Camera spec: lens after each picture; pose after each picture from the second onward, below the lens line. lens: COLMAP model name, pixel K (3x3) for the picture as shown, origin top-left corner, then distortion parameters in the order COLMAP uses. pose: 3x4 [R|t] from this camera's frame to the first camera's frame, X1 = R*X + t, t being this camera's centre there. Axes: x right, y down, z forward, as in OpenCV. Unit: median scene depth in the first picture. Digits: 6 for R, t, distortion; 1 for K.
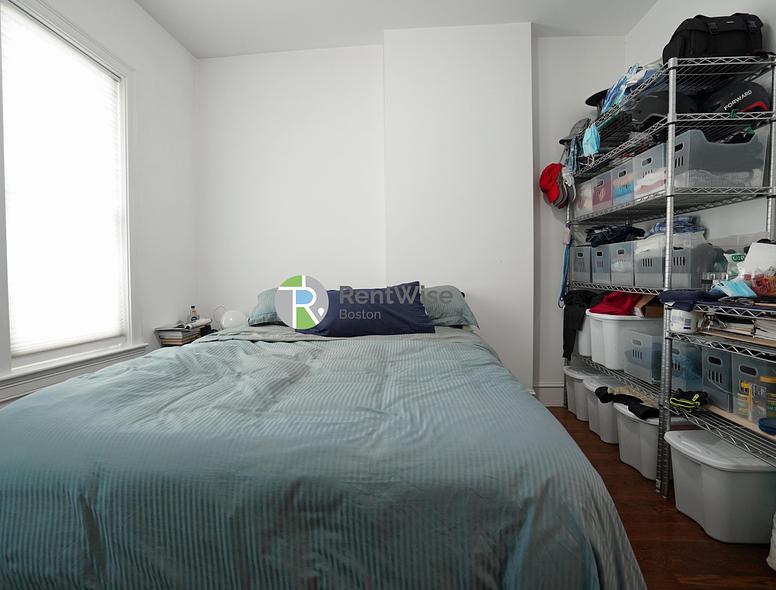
lens RADIAL K [[413.9, 0, 385.1], [0, 413.9, 290.9], [0, 0, 1]] dist [-0.049638, 0.018997]
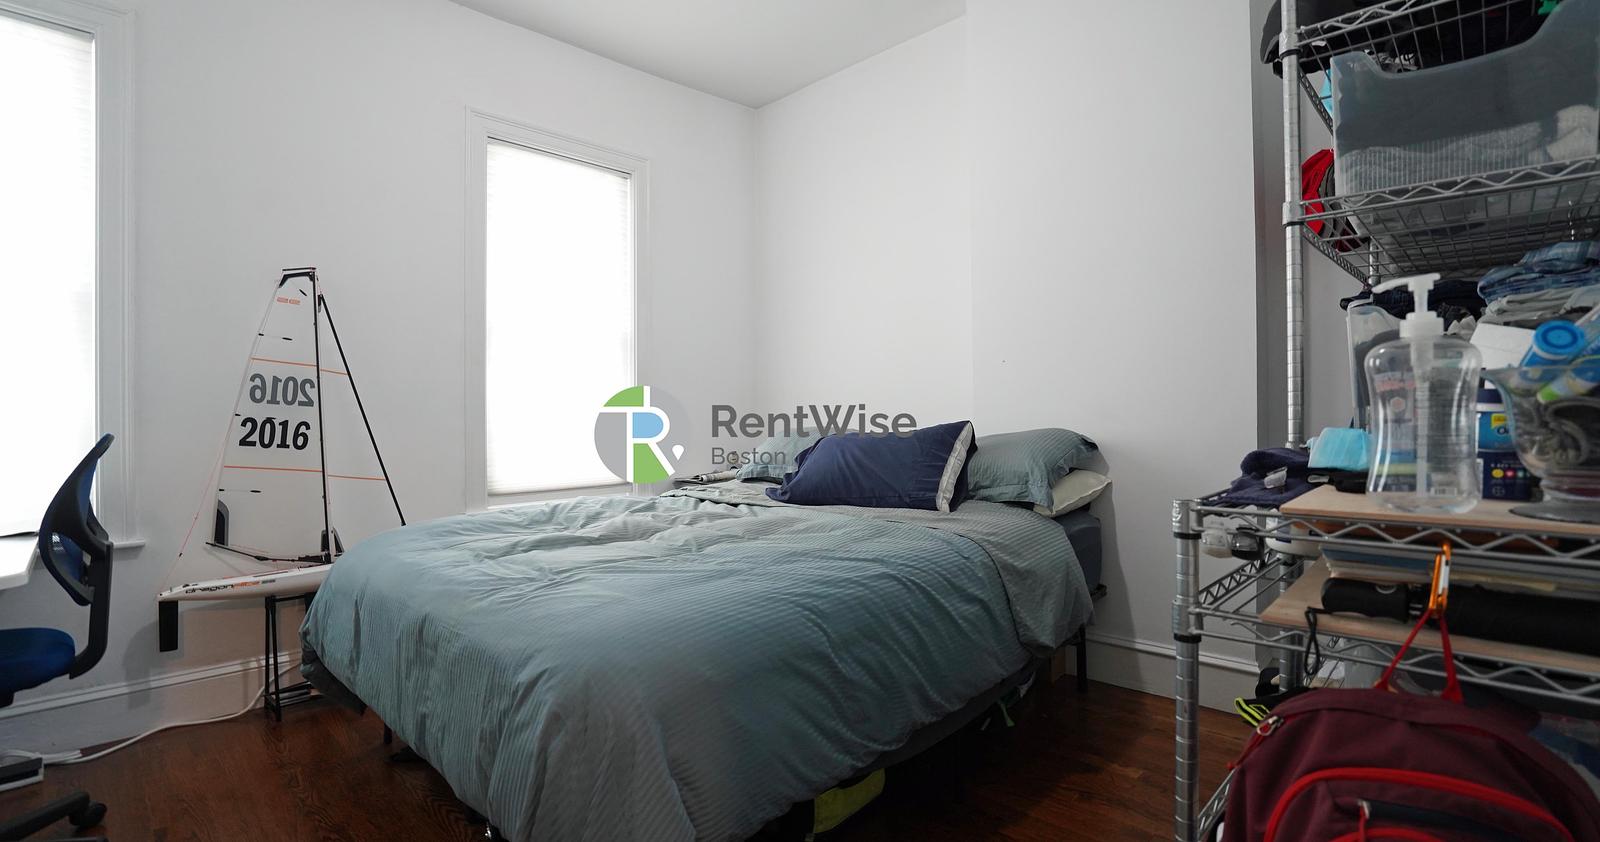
lens RADIAL K [[749.7, 0, 795.0], [0, 749.7, 422.6], [0, 0, 1]] dist [-0.046819, 0.016002]
pose [[0.760542, 0.008775, -0.649229, 0.798247], [-0.018184, 0.999804, -0.007788, -0.012195], [0.649034, 0.017729, 0.760553, 0.085343]]
